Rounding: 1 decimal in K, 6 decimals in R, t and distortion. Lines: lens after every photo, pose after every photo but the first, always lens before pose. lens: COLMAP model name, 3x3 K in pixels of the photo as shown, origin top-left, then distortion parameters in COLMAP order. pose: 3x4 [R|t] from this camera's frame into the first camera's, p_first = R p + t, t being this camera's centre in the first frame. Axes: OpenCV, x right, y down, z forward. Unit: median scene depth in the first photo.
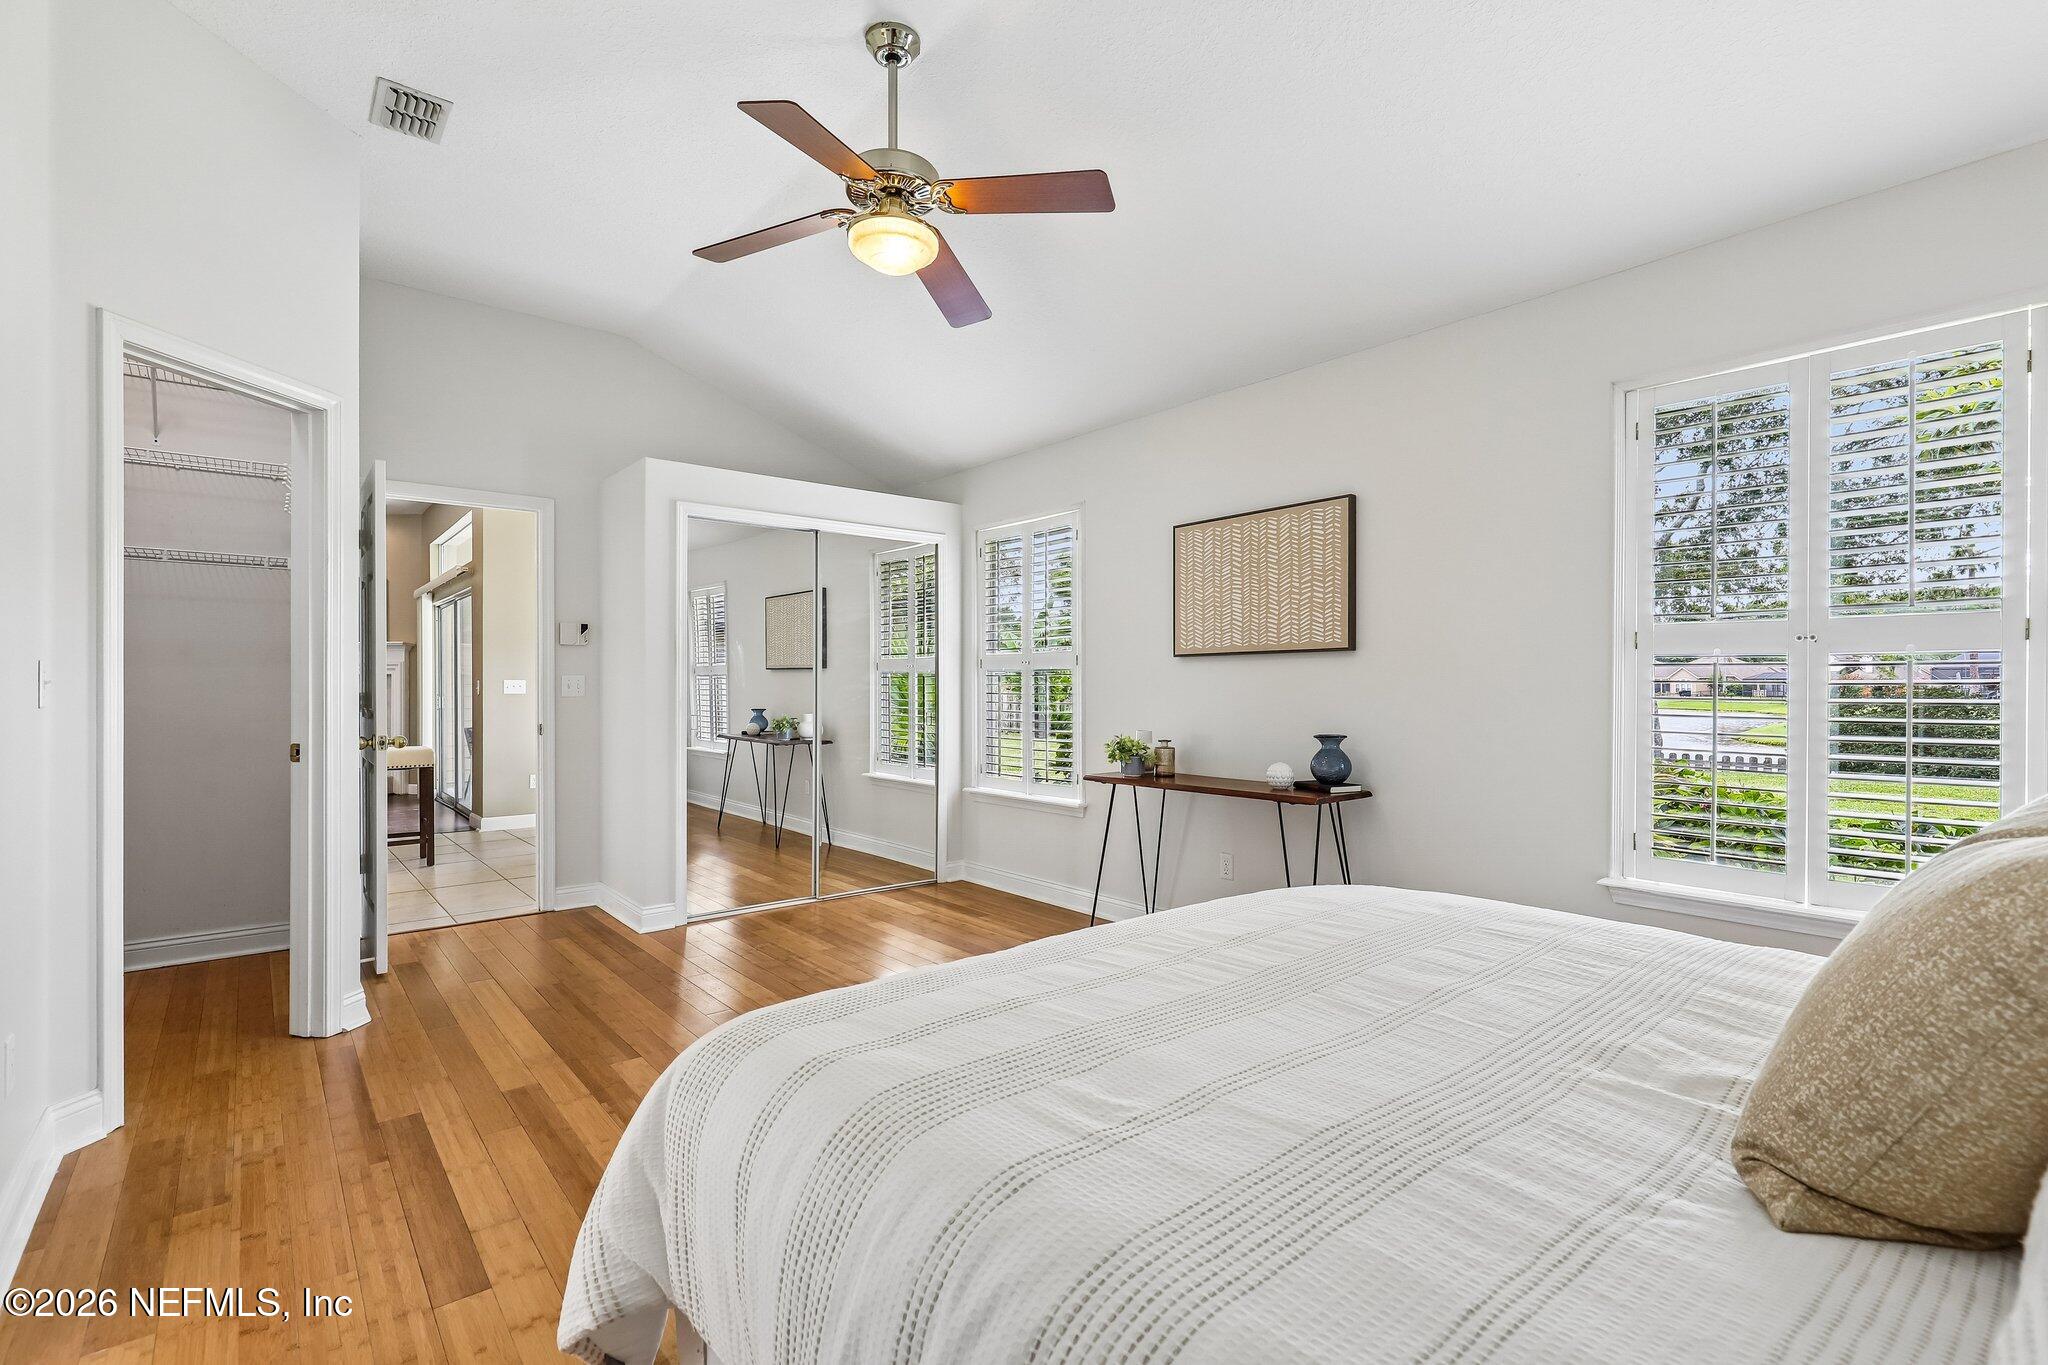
lens RADIAL K [[935.2, 0, 1033.4], [0, 935.2, 688.6], [0, 0, 1]] dist [0.002198, -0.000028]
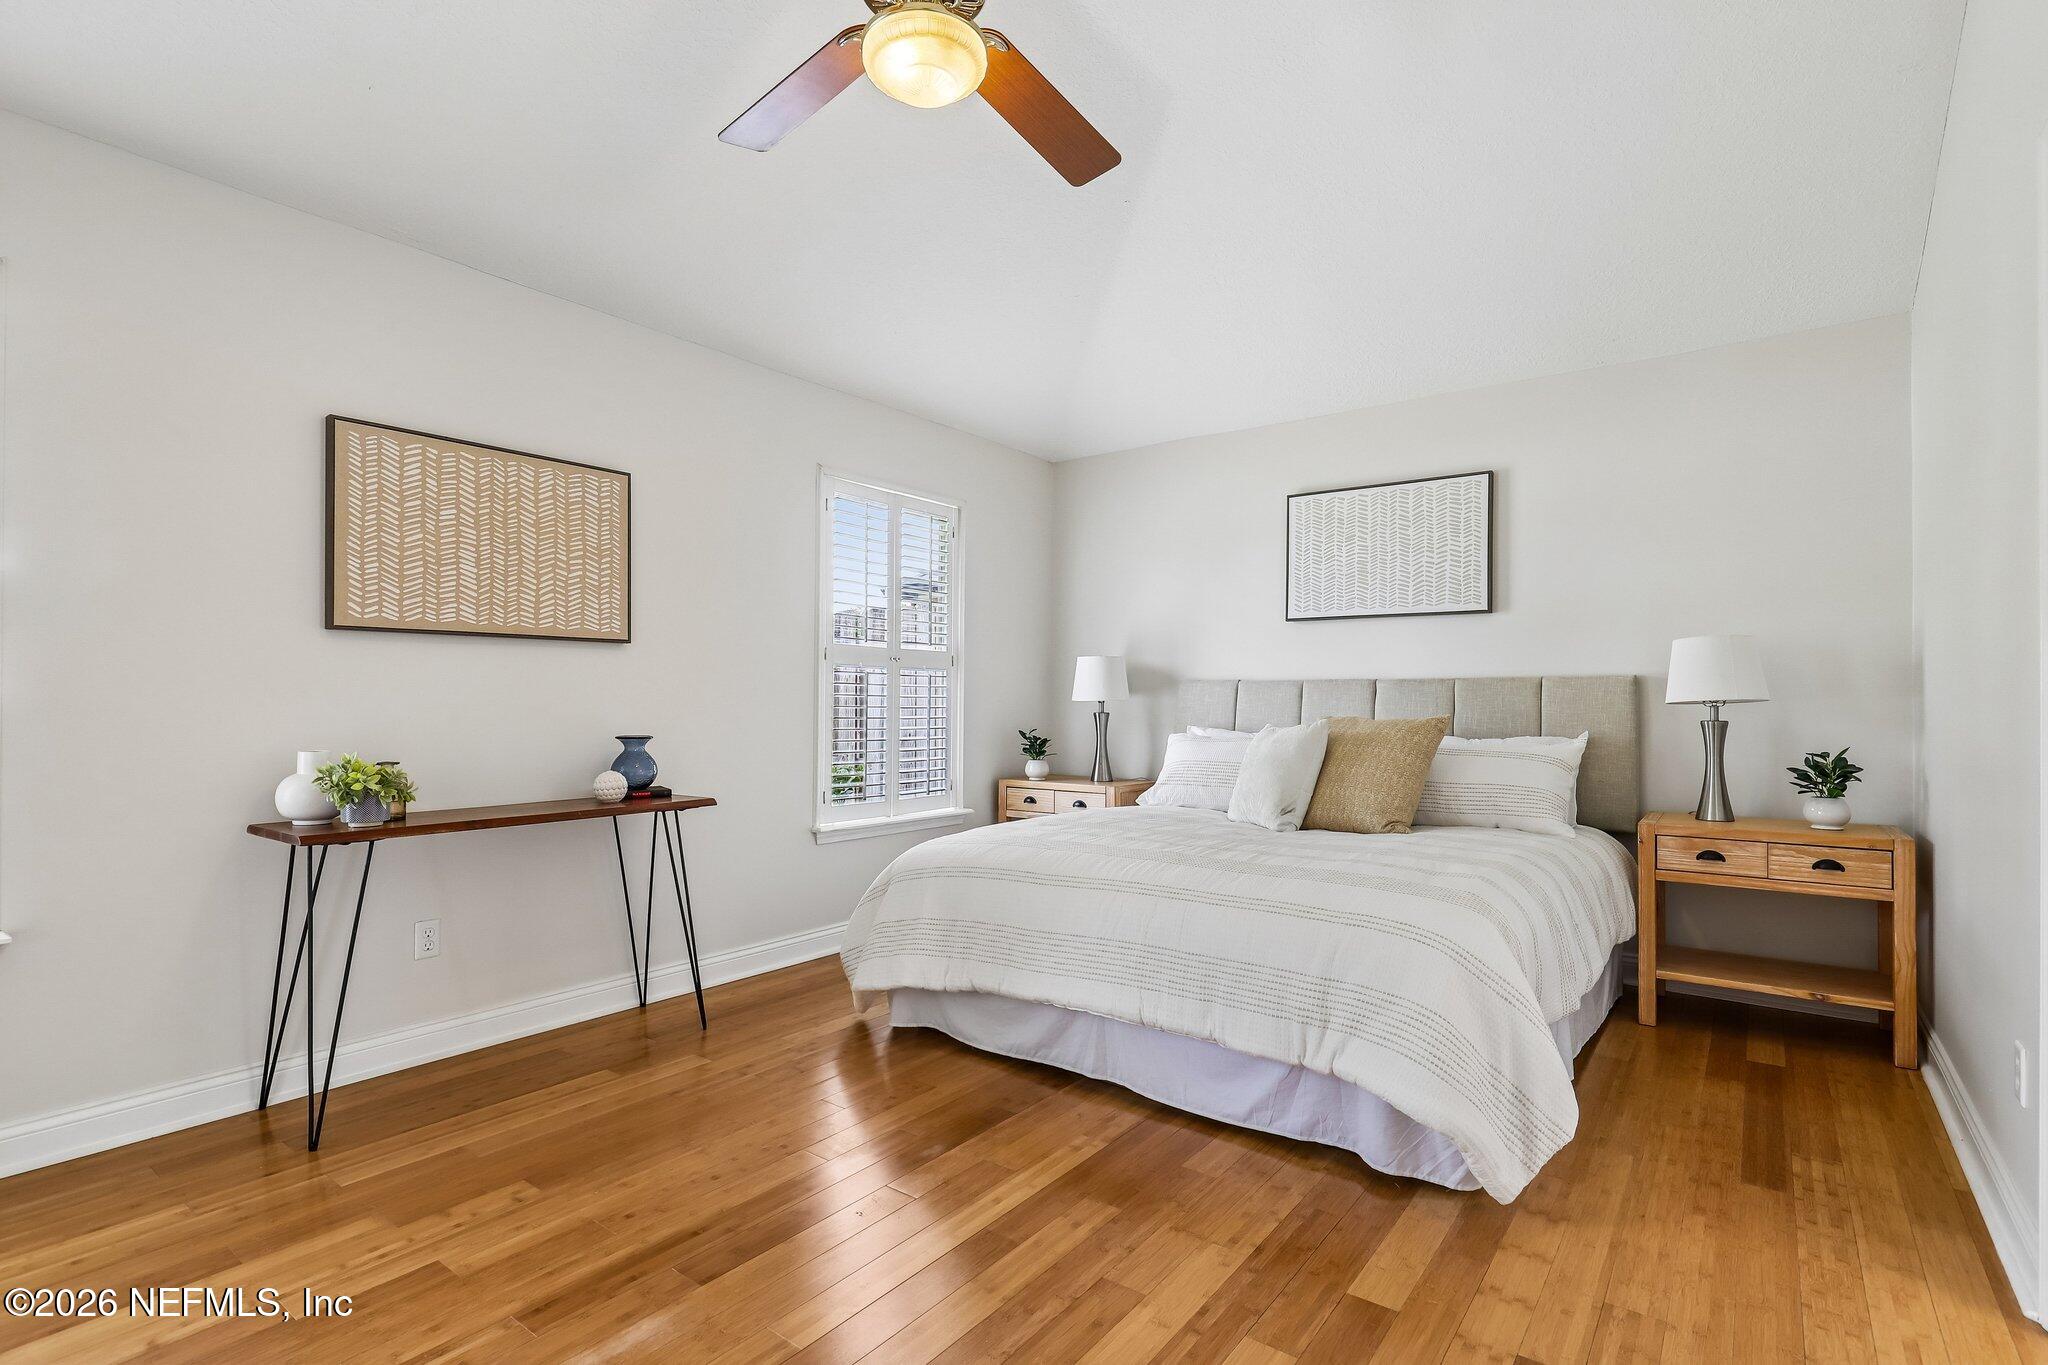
lens RADIAL K [[977.1, 0, 1038.2], [0, 977.1, 689.0], [0, 0, 1]] dist [0.002025, -0.000101]
pose [[-0.228308, 0.012042, 0.973514, -0.660729], [-0.001997, 0.999916, -0.012837, 0.015101], [-0.973587, -0.004875, -0.228265, 0.794017]]
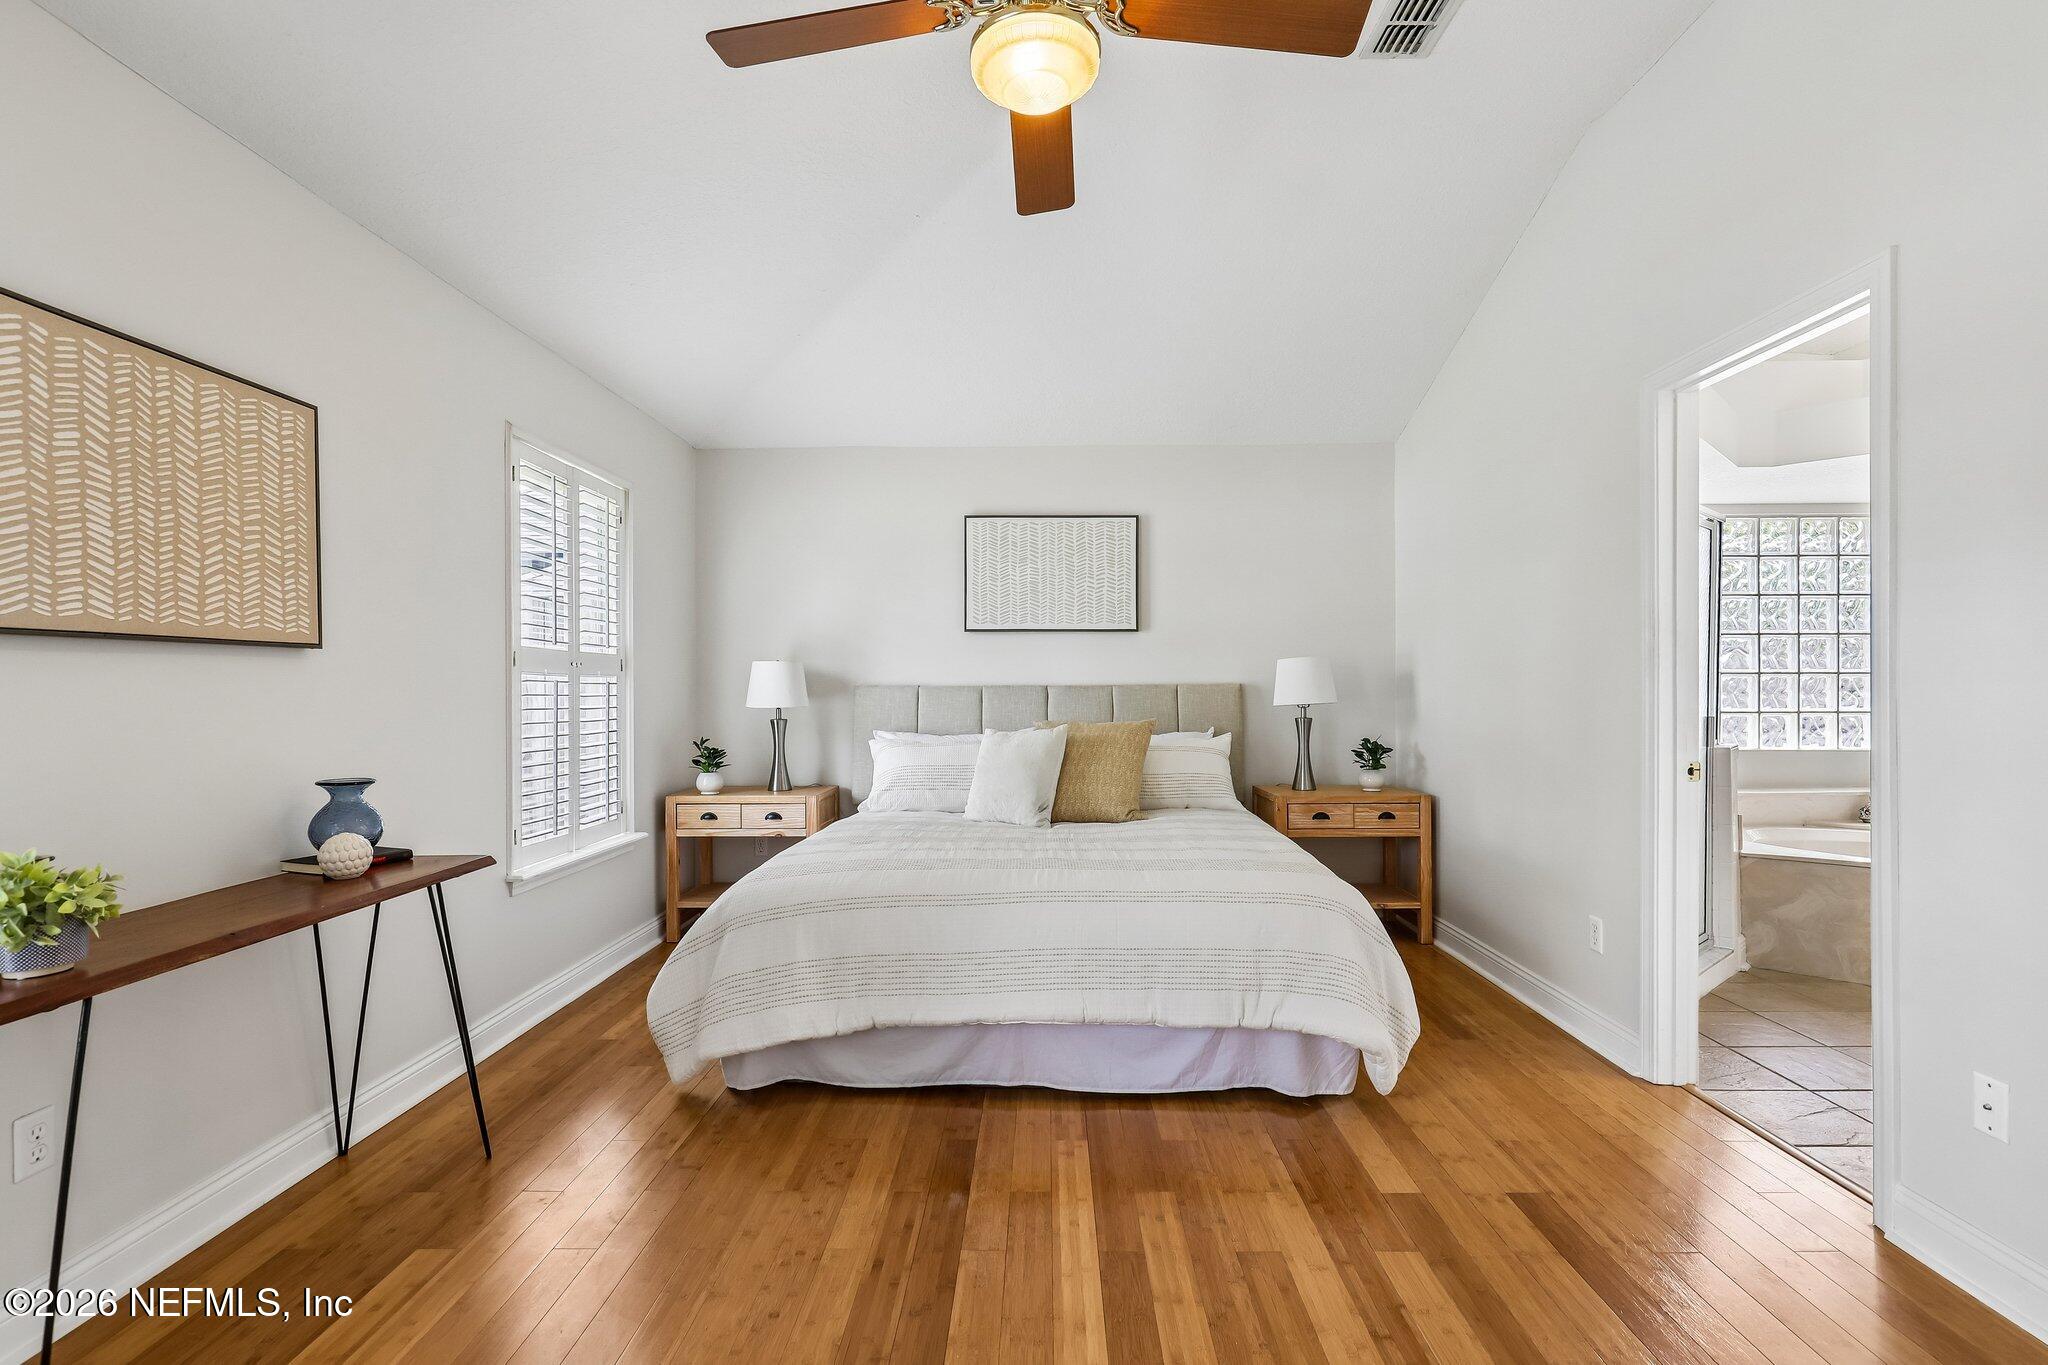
lens RADIAL K [[935.2, 0, 1033.4], [0, 935.2, 688.6], [0, 0, 1]] dist [0.002198, -0.000028]
pose [[-0.753936, 0.003750, 0.656938, -0.441726], [0.006310, 0.999979, 0.001534, -0.010554], [-0.656918, 0.005302, -0.753943, 1.117119]]
